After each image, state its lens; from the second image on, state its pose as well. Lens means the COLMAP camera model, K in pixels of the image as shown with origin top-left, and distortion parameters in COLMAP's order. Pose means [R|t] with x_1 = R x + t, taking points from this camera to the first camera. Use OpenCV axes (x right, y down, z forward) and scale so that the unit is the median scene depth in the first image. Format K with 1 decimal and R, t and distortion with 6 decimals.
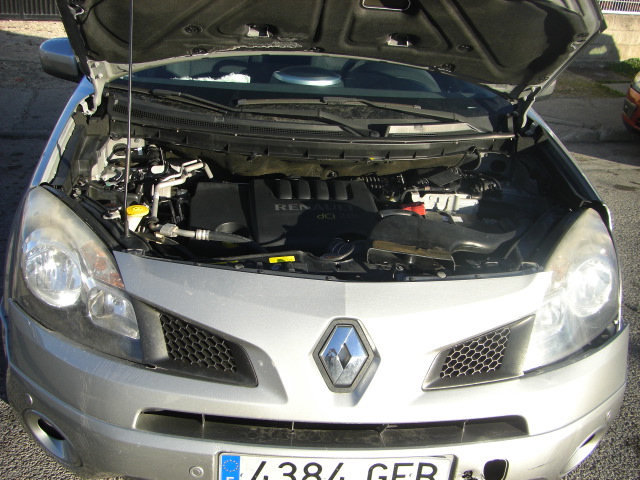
lens RADIAL K [[710.1, 0, 315.3], [0, 710.1, 240.9], [0, 0, 1]] dist [-0.138352, 0.000000]
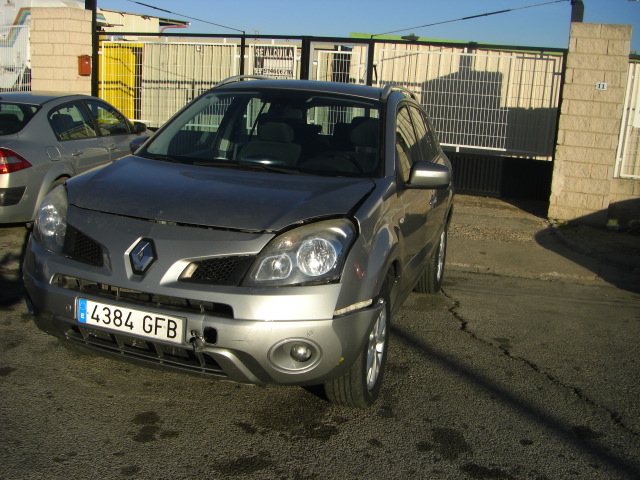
lens RADIAL K [[710.1, 0, 324.0], [0, 710.1, 244.7], [0, 0, 1]] dist [-0.138352, 0.000000]
pose [[0.930520, 0.068780, -0.359726, 1.162469], [-0.160056, 0.959817, -0.230507, 0.485051], [0.329417, 0.272067, 0.904137, -0.570587]]
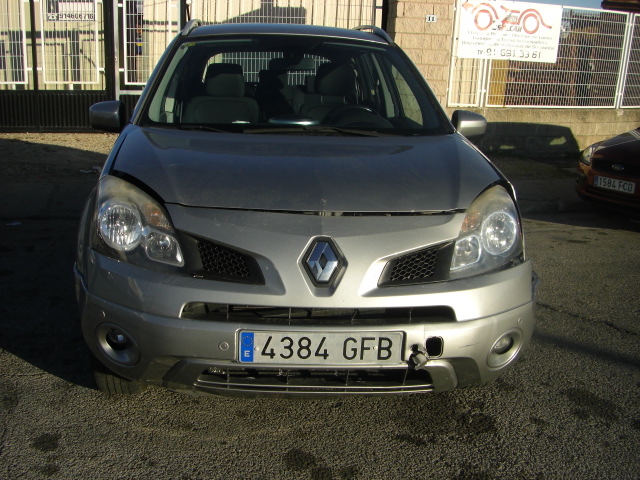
lens RADIAL K [[710.1, 0, 310.4], [0, 710.1, 242.4], [0, 0, 1]] dist [-0.138352, 0.000000]
pose [[0.999277, -0.037689, 0.005089, 0.008388], [0.038000, 0.984077, -0.173633, 0.369441], [0.001536, 0.173701, 0.984797, -0.456144]]
